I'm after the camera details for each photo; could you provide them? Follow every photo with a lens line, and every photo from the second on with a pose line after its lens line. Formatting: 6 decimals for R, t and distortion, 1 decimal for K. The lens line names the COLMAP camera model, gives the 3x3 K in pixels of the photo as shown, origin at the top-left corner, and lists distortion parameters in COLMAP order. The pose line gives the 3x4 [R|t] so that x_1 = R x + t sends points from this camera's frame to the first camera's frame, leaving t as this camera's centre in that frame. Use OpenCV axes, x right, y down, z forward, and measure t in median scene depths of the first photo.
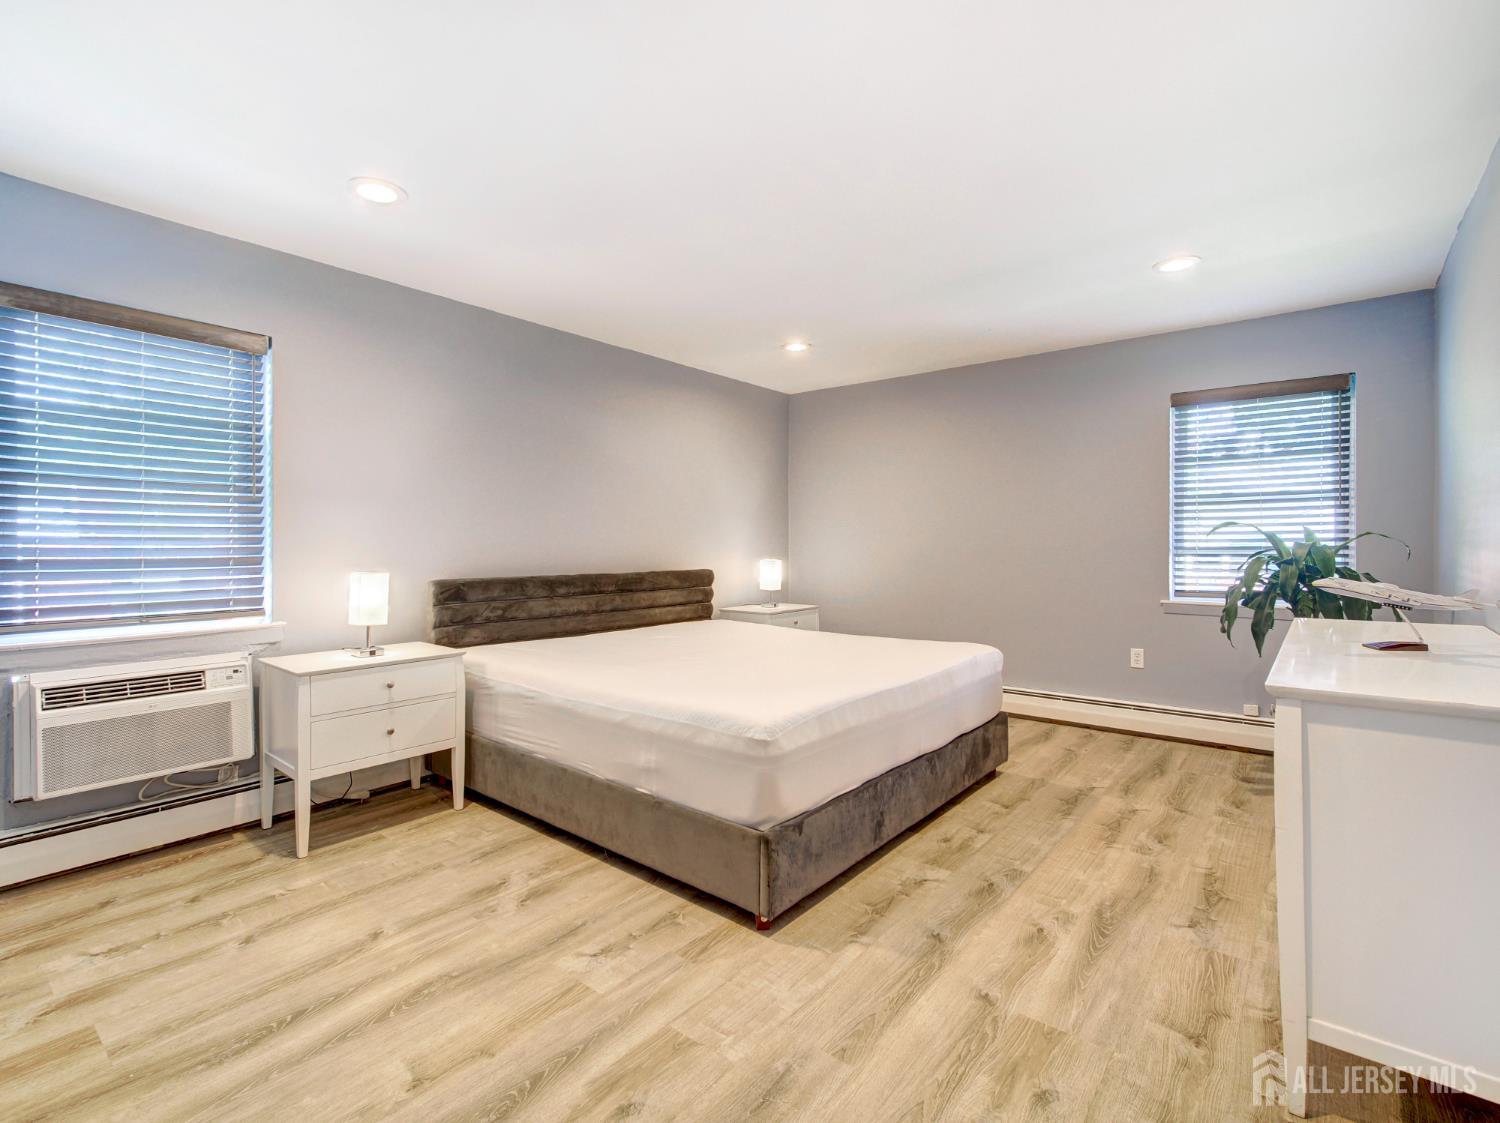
lens RADIAL K [[753.8, 0, 746.6], [0, 753.8, 545.8], [0, 0, 1]] dist [-0.001366, 0.000051]
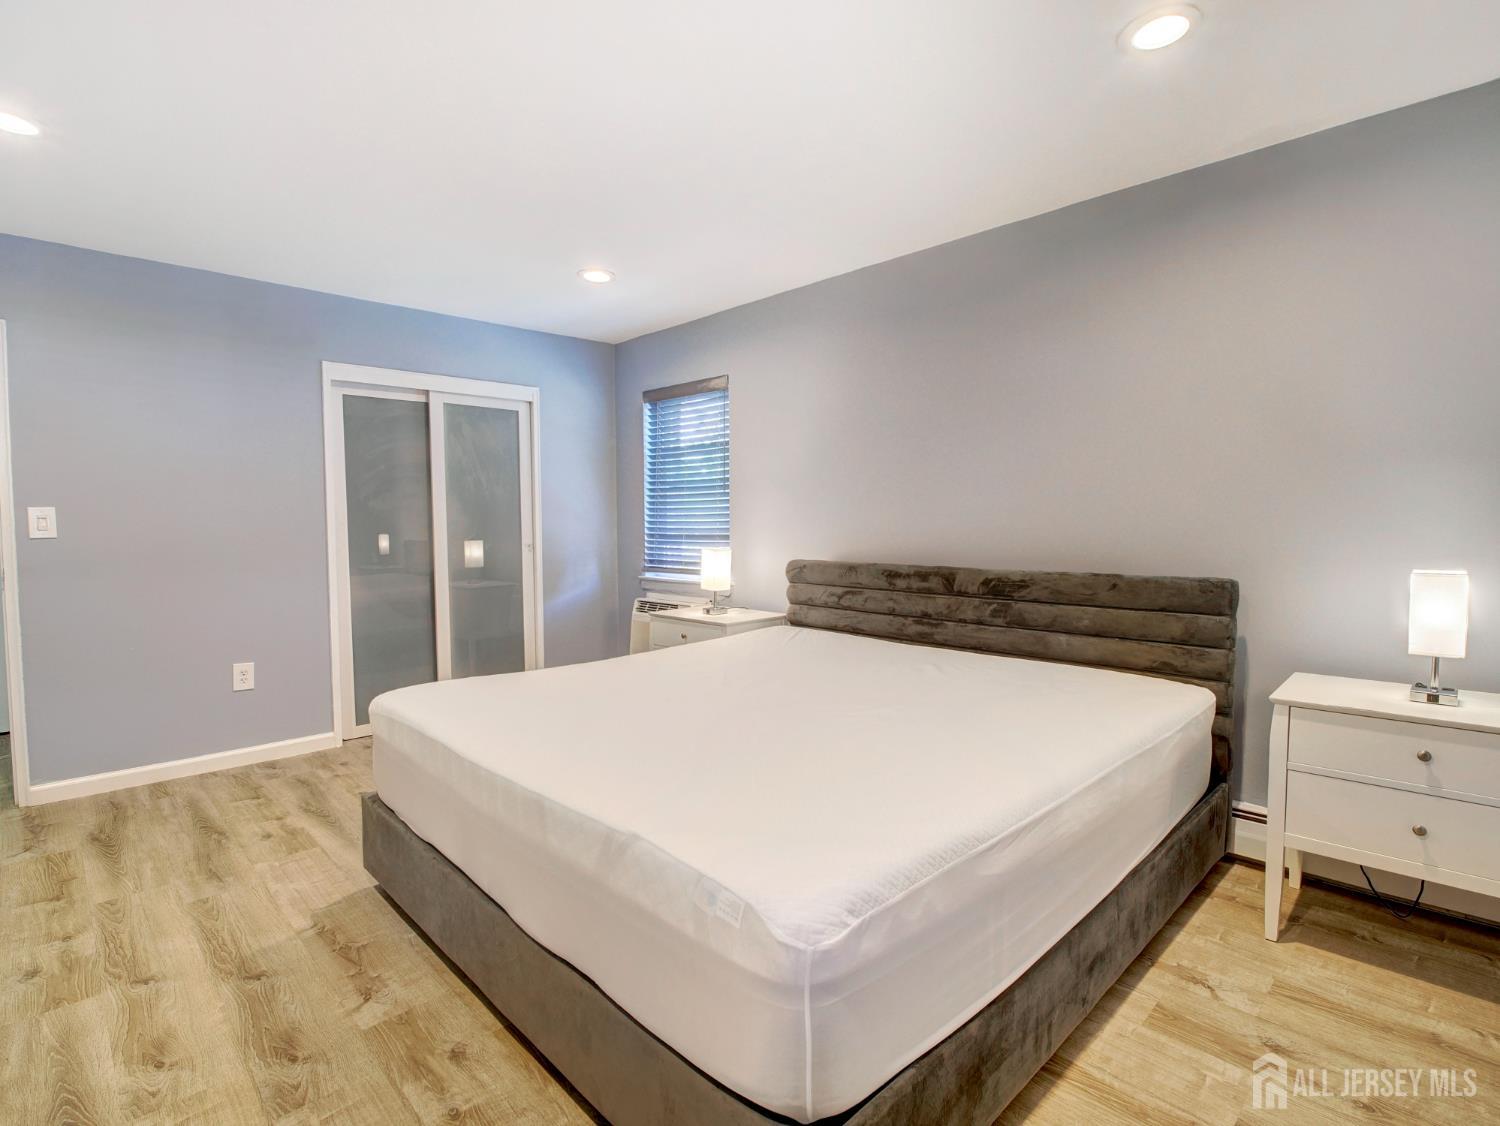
lens RADIAL K [[753.8, 0, 745.3], [0, 753.8, 561.9], [0, 0, 1]] dist [-0.001366, 0.000051]
pose [[-0.155884, 0.063134, -0.985756, 0.943762], [0.013527, 0.997998, 0.061779, -0.026246], [0.987683, -0.003704, -0.156426, 1.590419]]
